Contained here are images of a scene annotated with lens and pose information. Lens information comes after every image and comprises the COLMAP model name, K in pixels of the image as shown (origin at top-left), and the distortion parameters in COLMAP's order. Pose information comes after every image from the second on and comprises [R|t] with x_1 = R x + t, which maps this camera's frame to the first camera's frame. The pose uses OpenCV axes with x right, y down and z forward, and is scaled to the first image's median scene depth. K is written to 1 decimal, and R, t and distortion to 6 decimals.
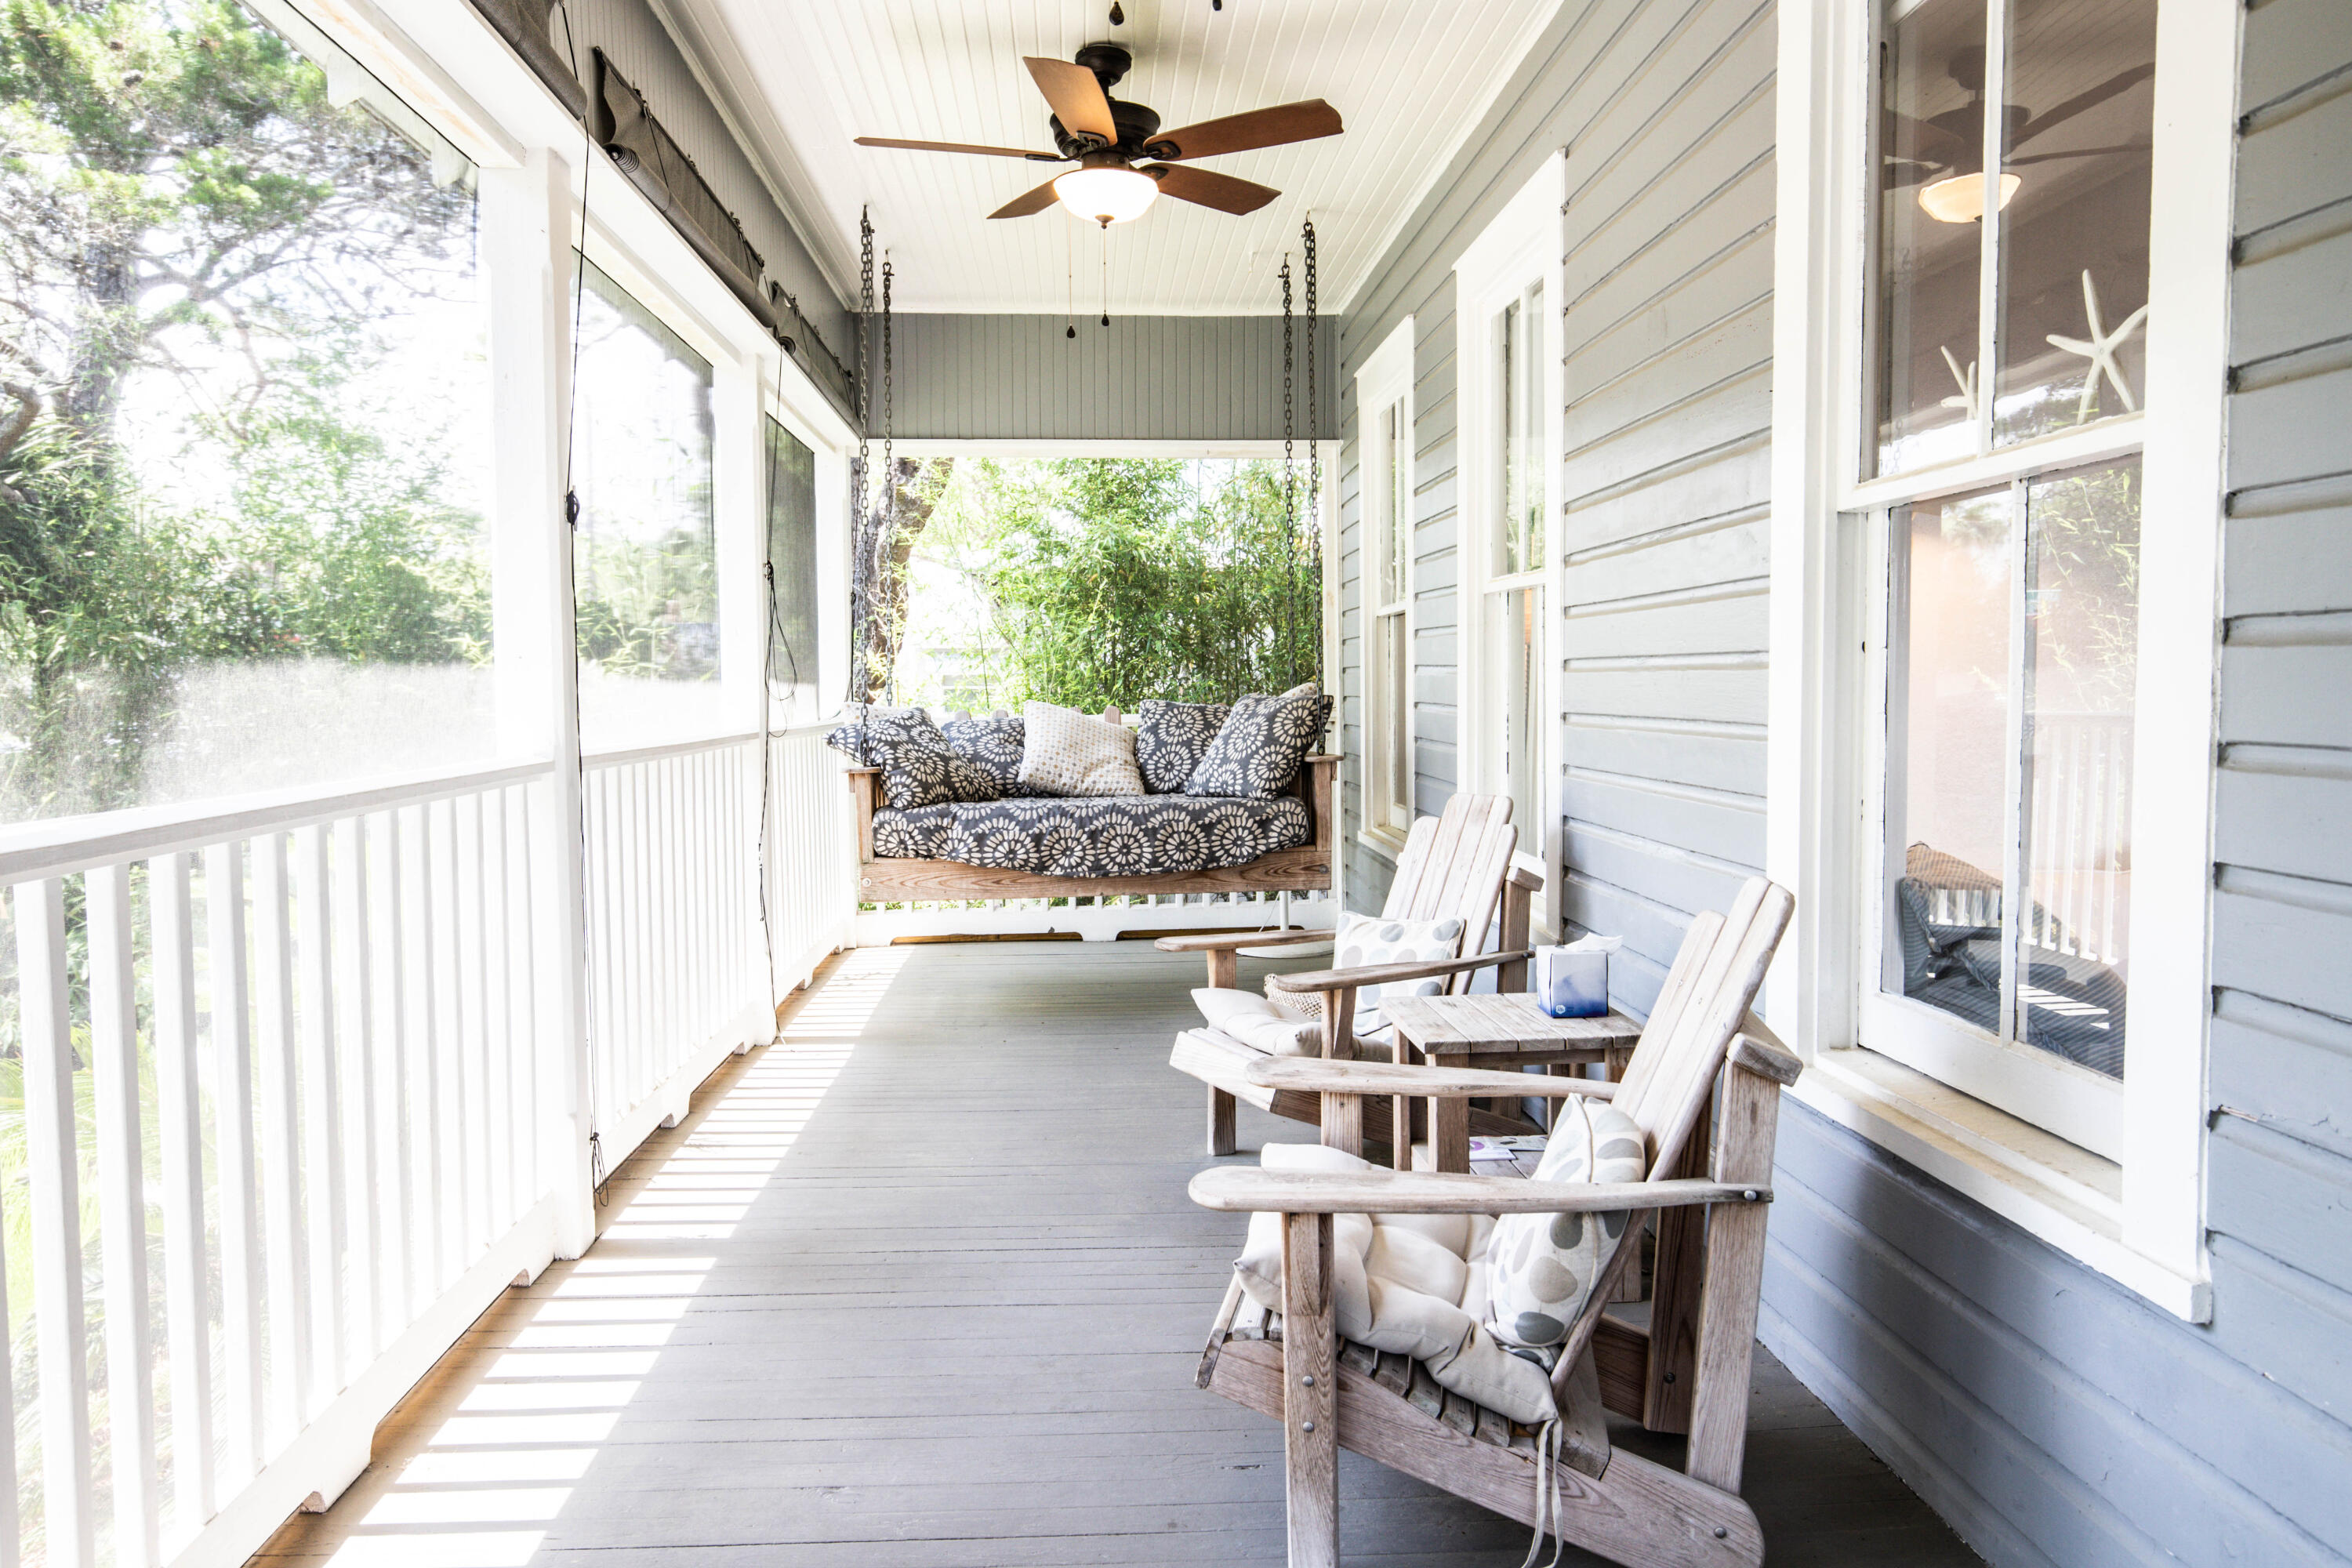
lens RADIAL K [[1675.3, 0, 1176.0], [0, 1675.3, 784.0], [0, 0, 1]] dist [0.028453, 0.007053]
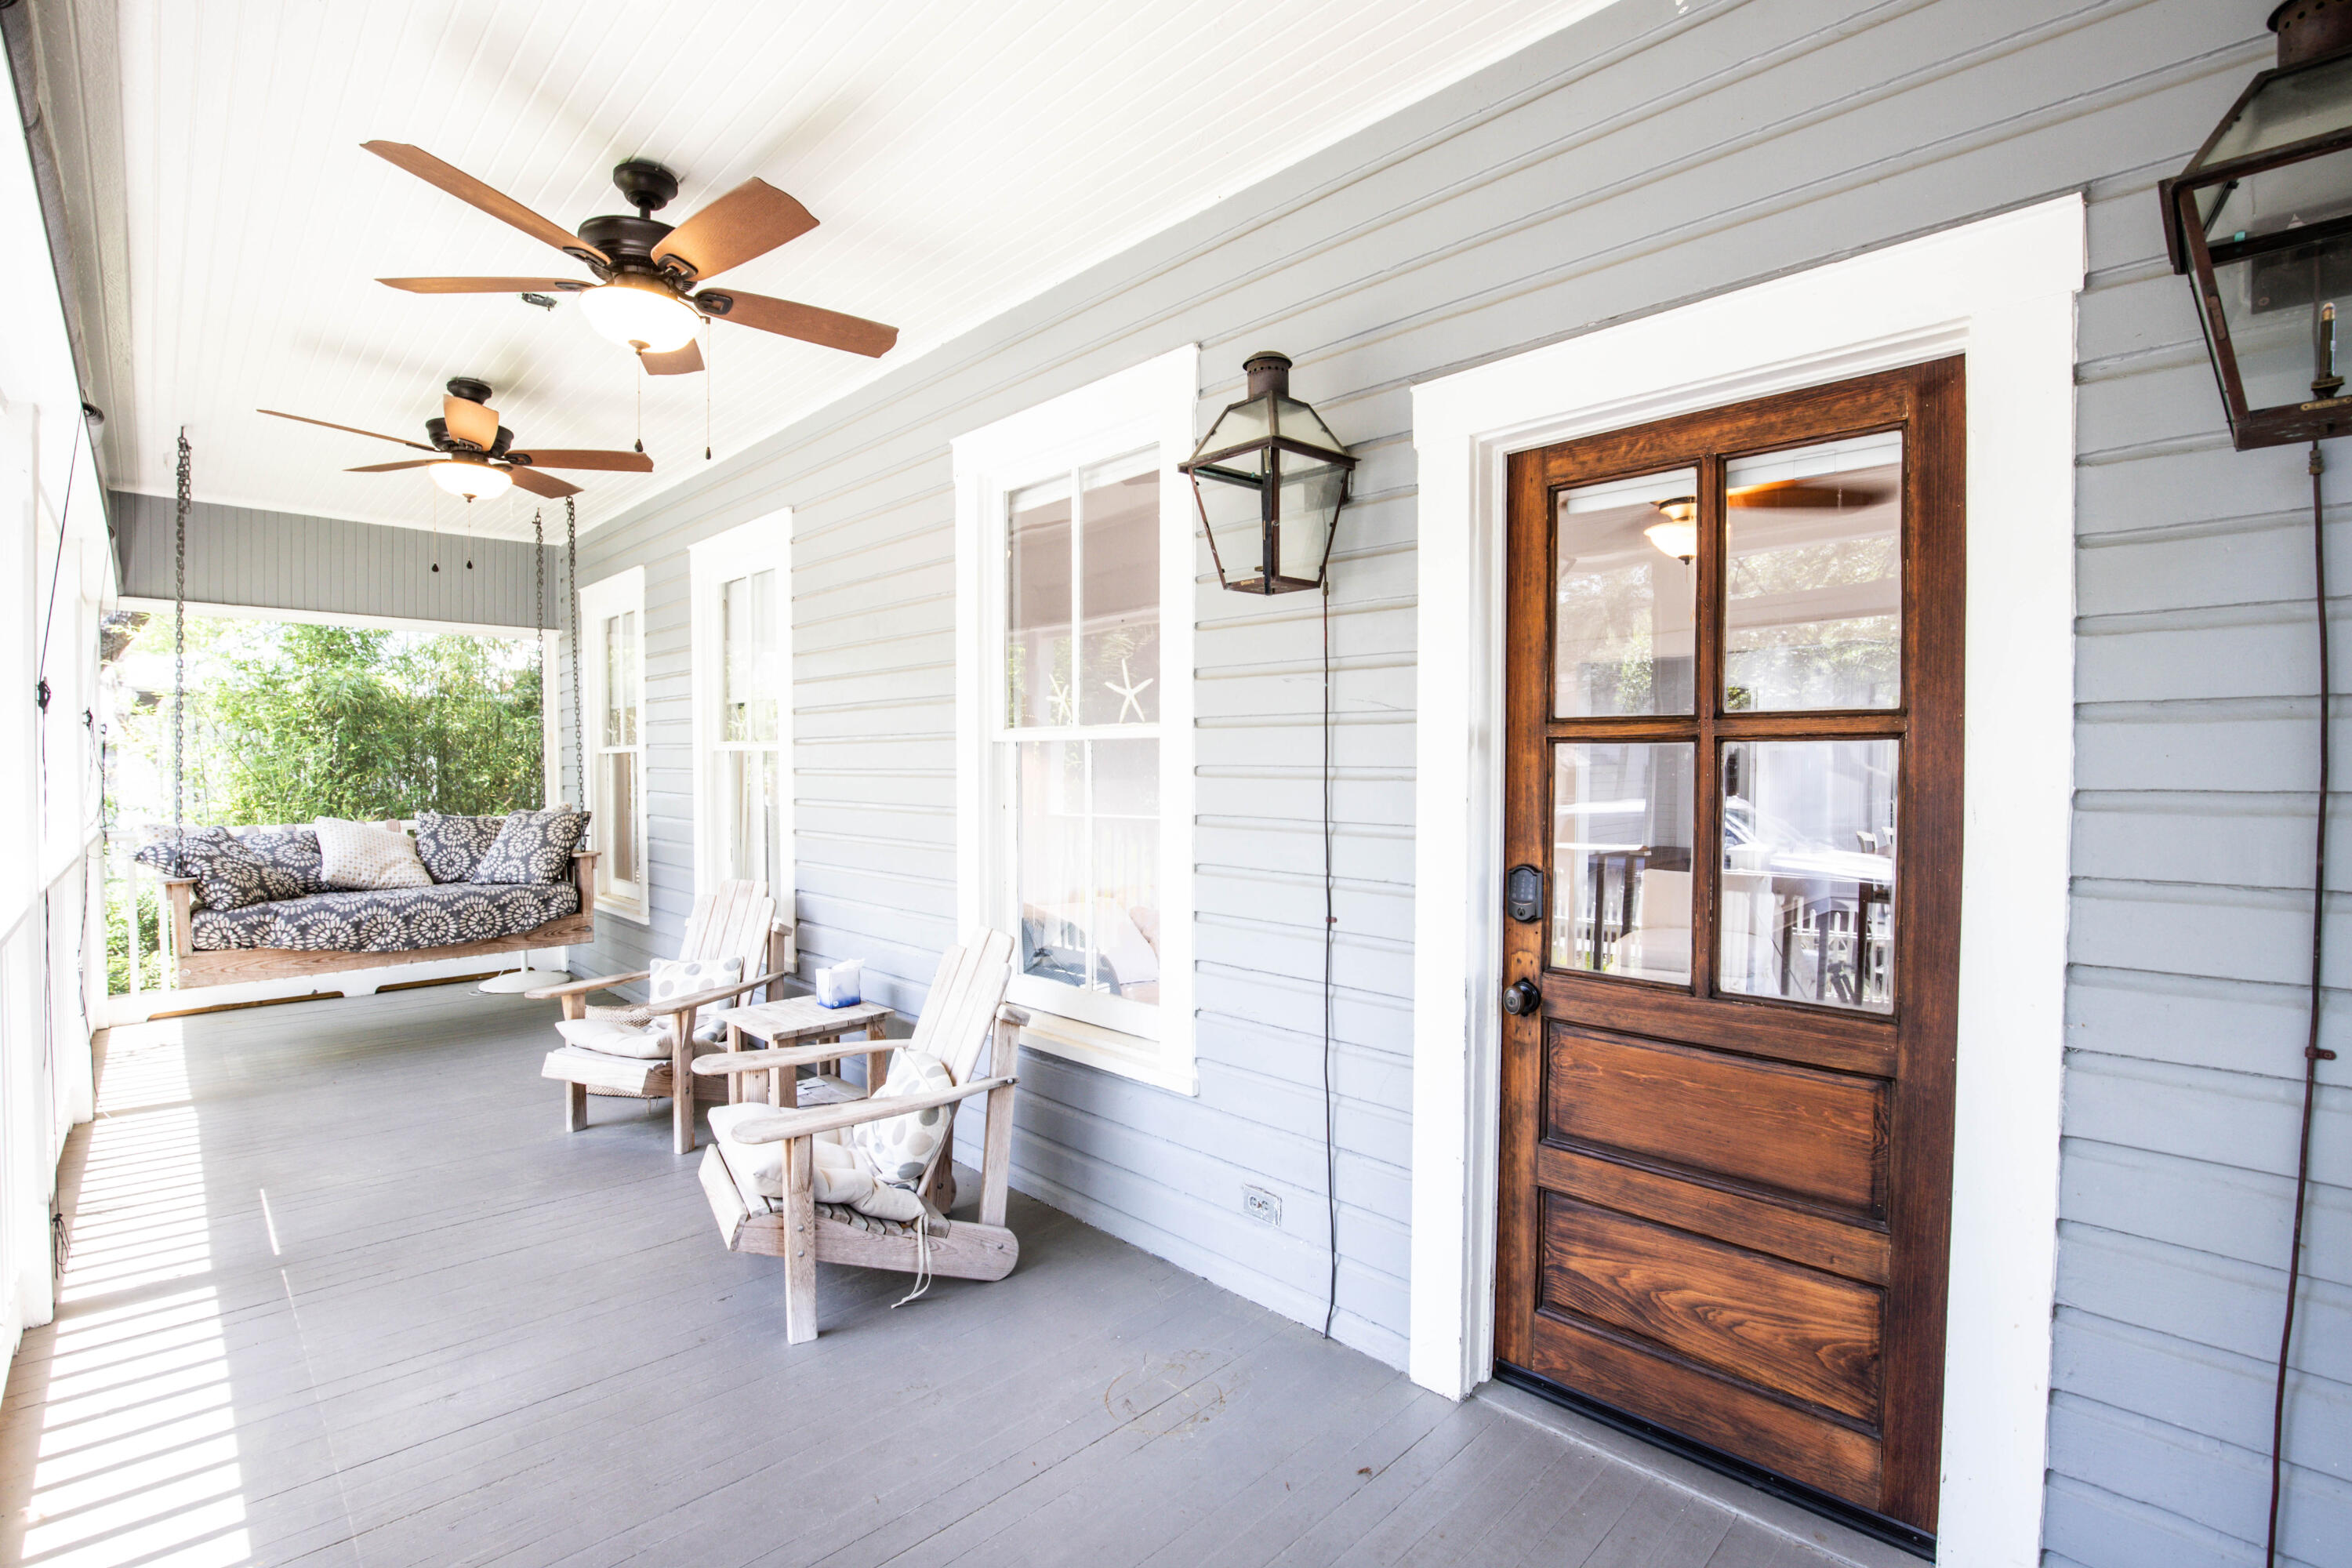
lens RADIAL K [[1075.5, 0, 1159.3], [0, 1075.5, 789.6], [0, 0, 1]] dist [0.003170, -0.000868]
pose [[0.759989, -0.002459, 0.649932, -0.202166], [0.030437, 0.999030, -0.031811, -0.036821], [-0.649223, 0.043958, 0.759327, -0.081644]]
